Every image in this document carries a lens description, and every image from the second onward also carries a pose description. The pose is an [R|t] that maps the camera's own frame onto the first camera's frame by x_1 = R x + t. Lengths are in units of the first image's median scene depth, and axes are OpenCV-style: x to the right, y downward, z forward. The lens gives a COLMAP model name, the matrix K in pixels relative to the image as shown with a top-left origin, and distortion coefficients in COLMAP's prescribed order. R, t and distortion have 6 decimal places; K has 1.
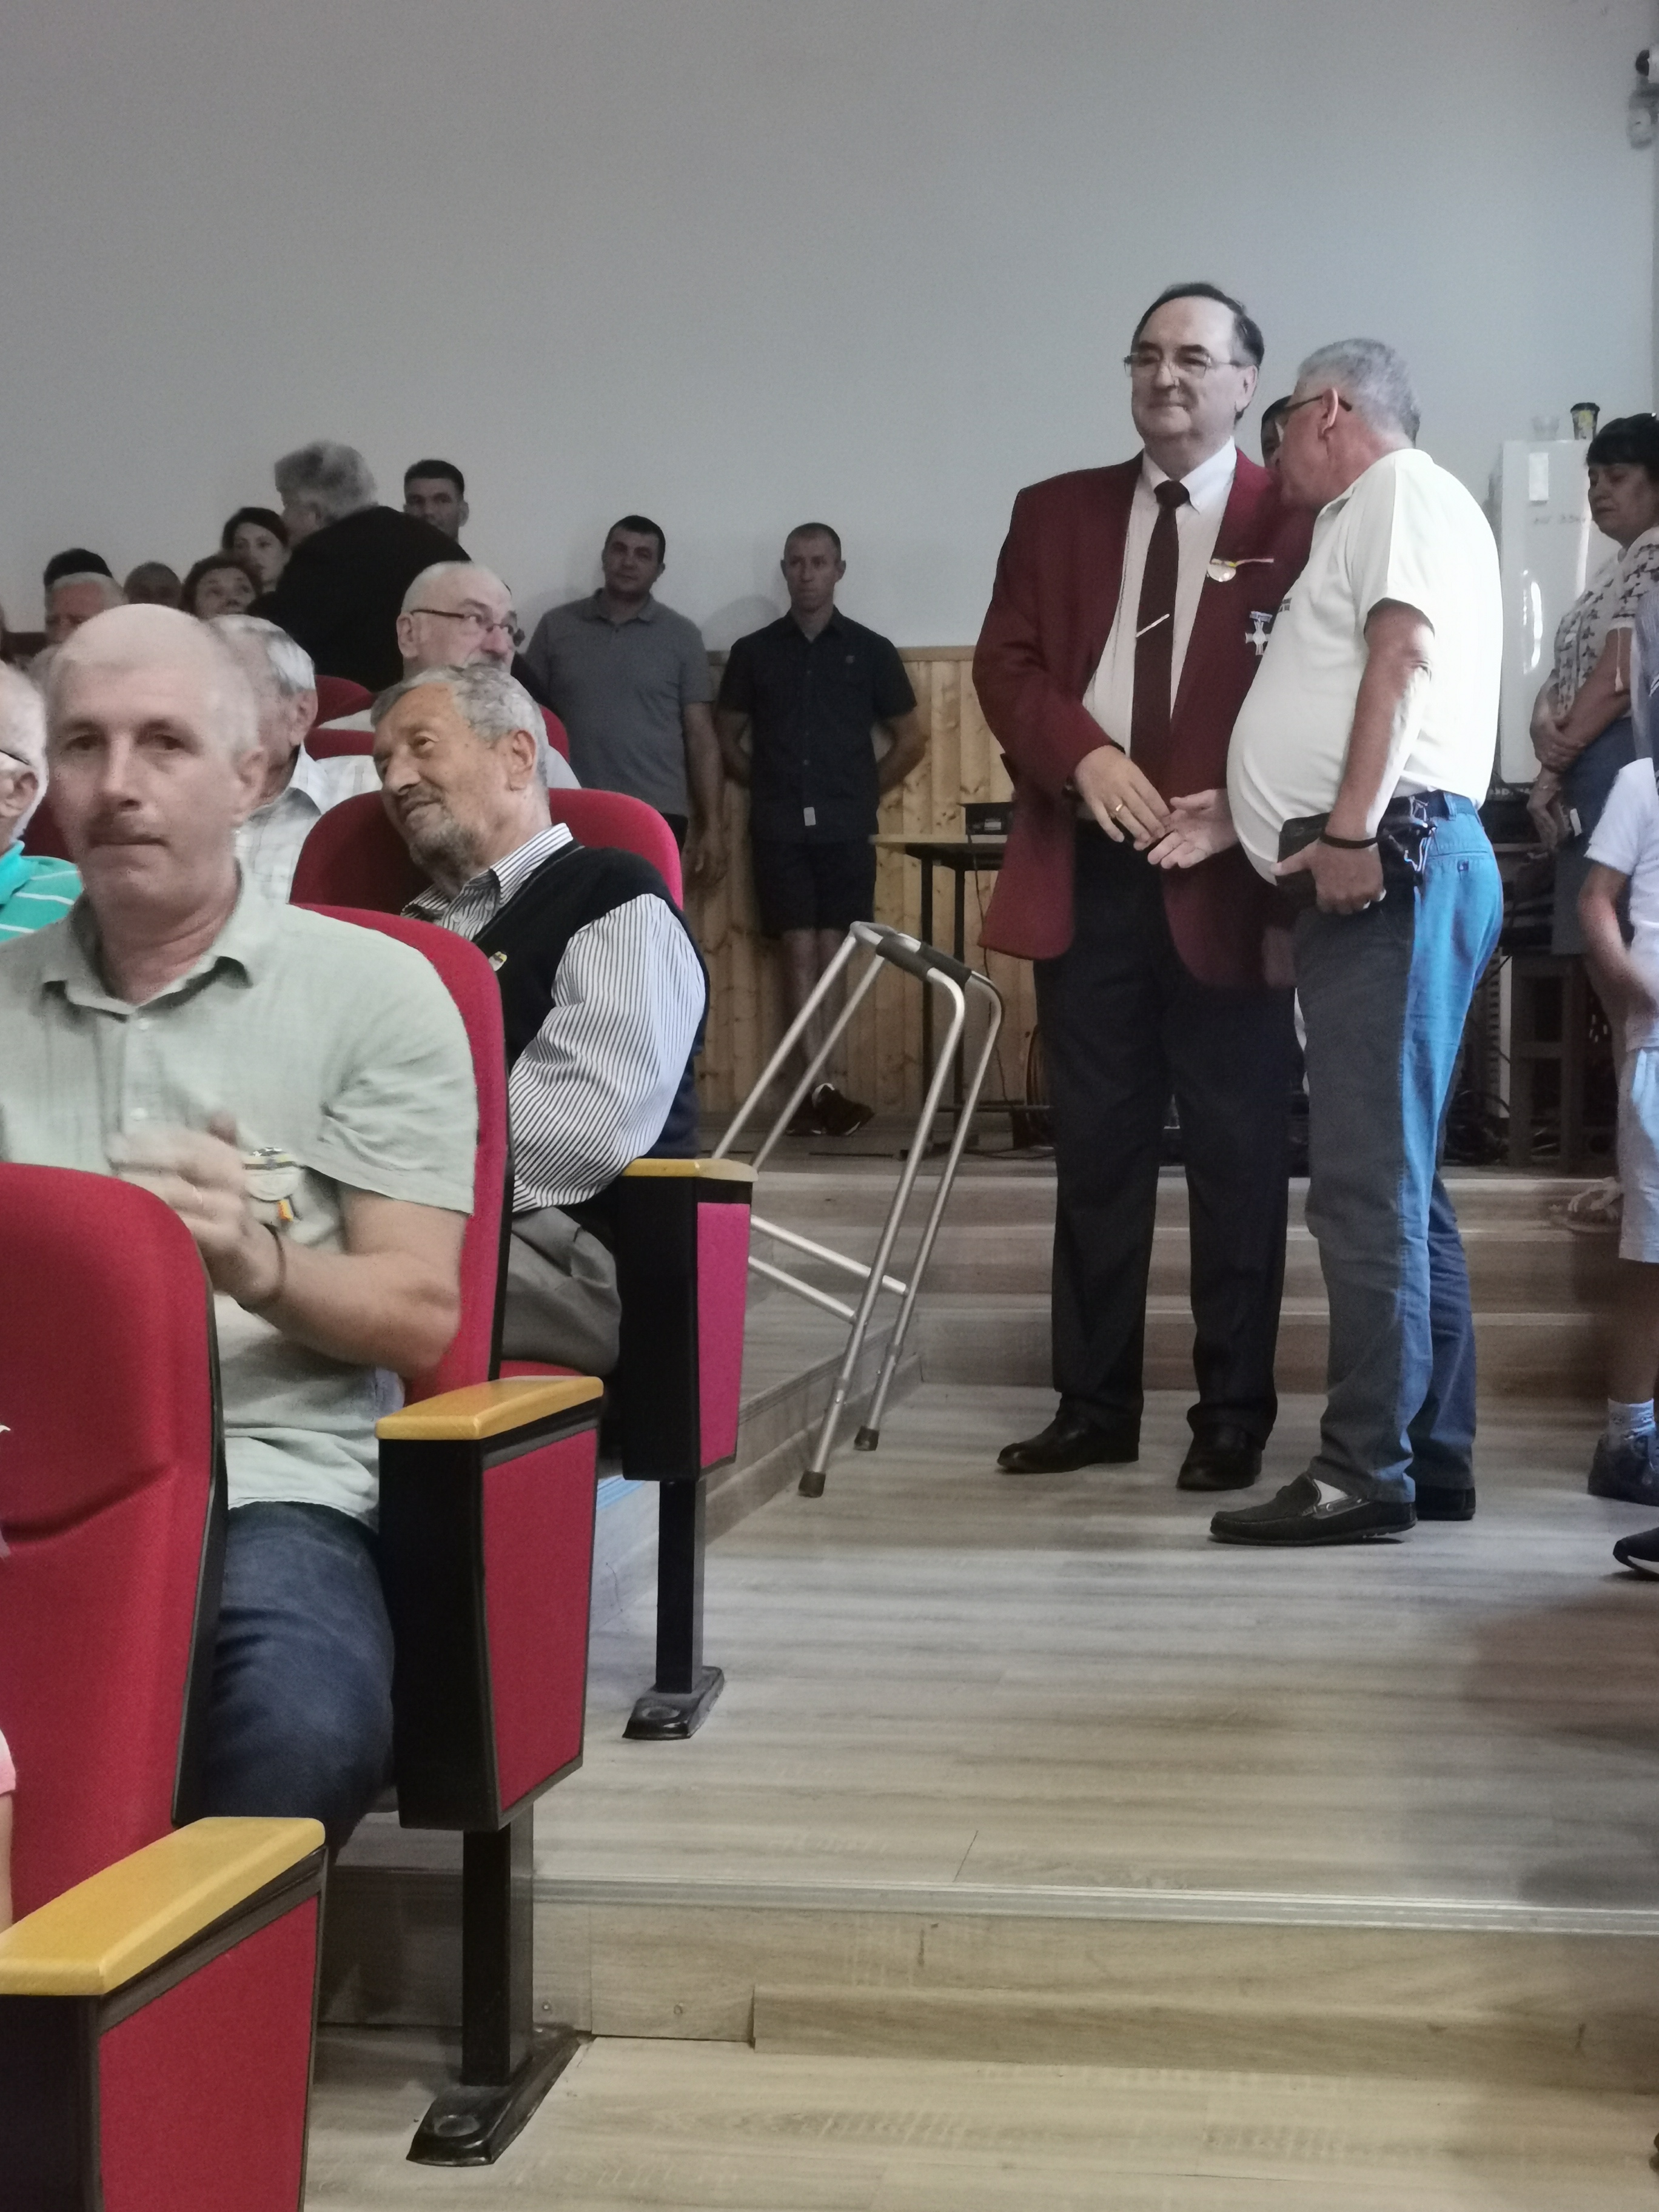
lens RADIAL K [[3481.2, 0, 832.8], [0, 3481.2, 1179.6], [0, 0, 1]] dist [0.025165, 0.000000]
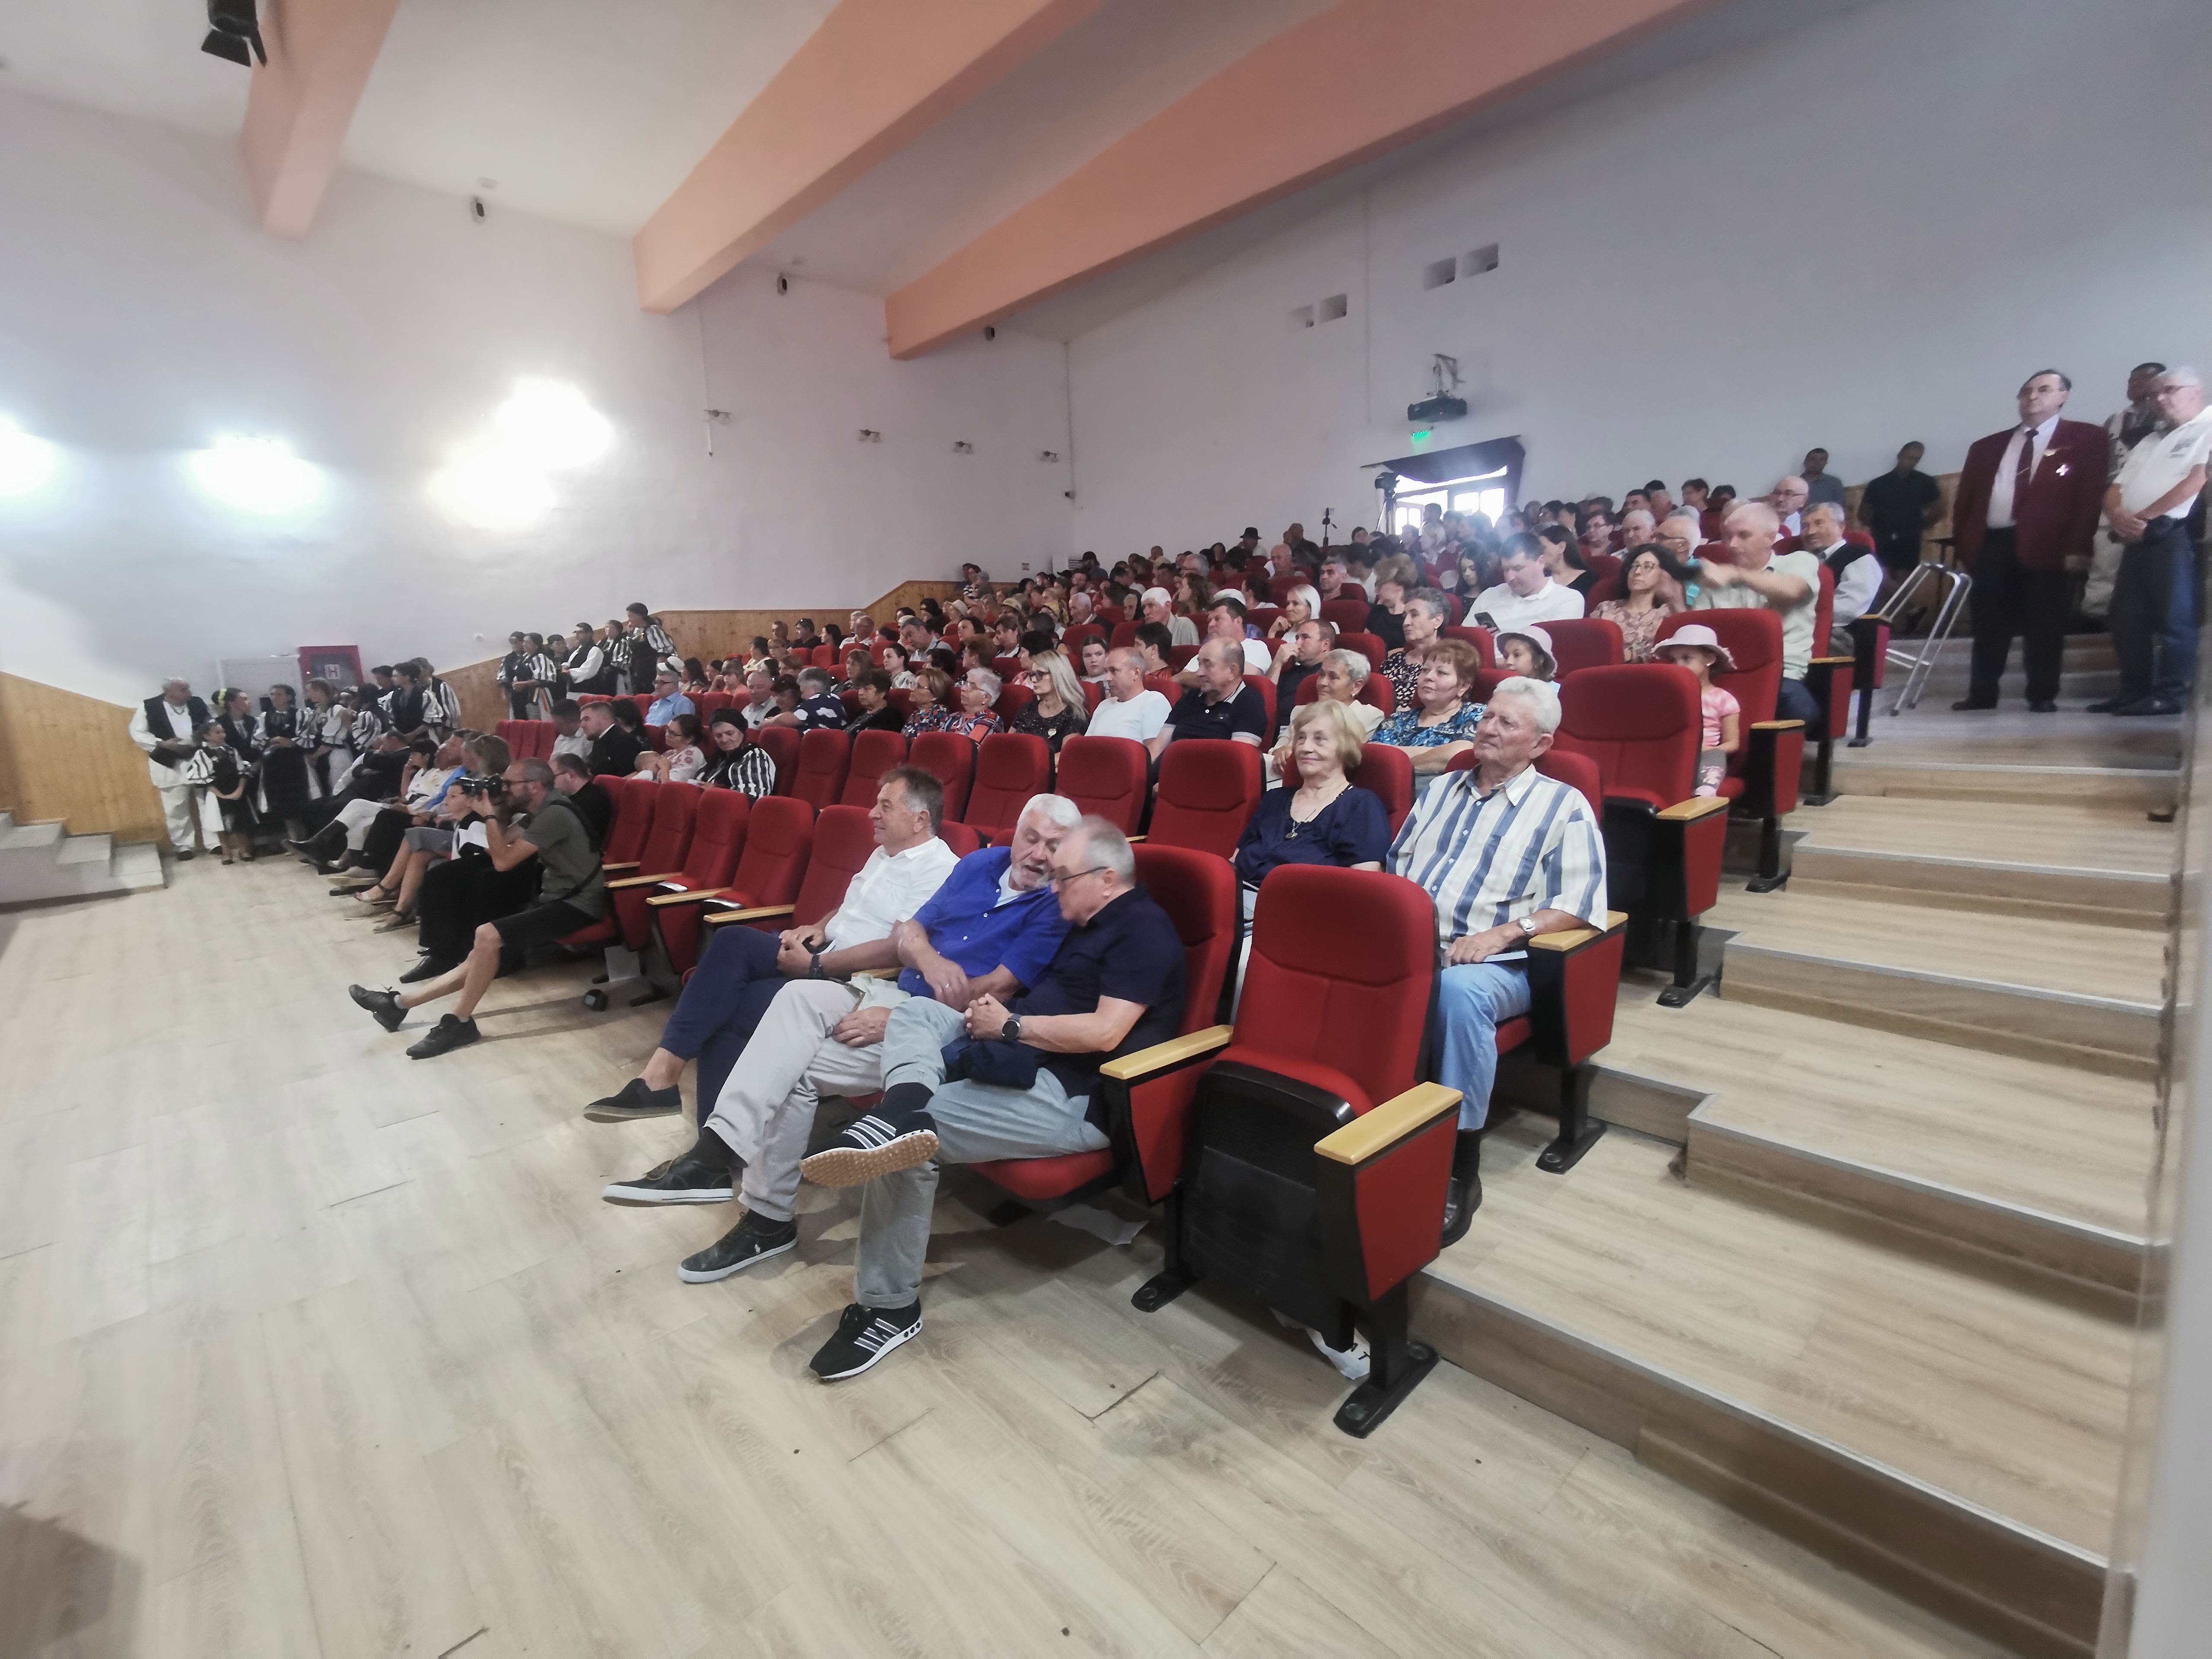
lens RADIAL K [[1005.7, 0, 1109.1], [0, 1005.7, 813.1], [0, 0, 1]] dist [-0.003936, 0.004805]
pose [[0.816174, 0.068244, -0.573762, -0.083100], [0.006068, 0.991933, 0.126614, 0.074085], [0.577774, -0.106821, 0.809176, -0.611734]]
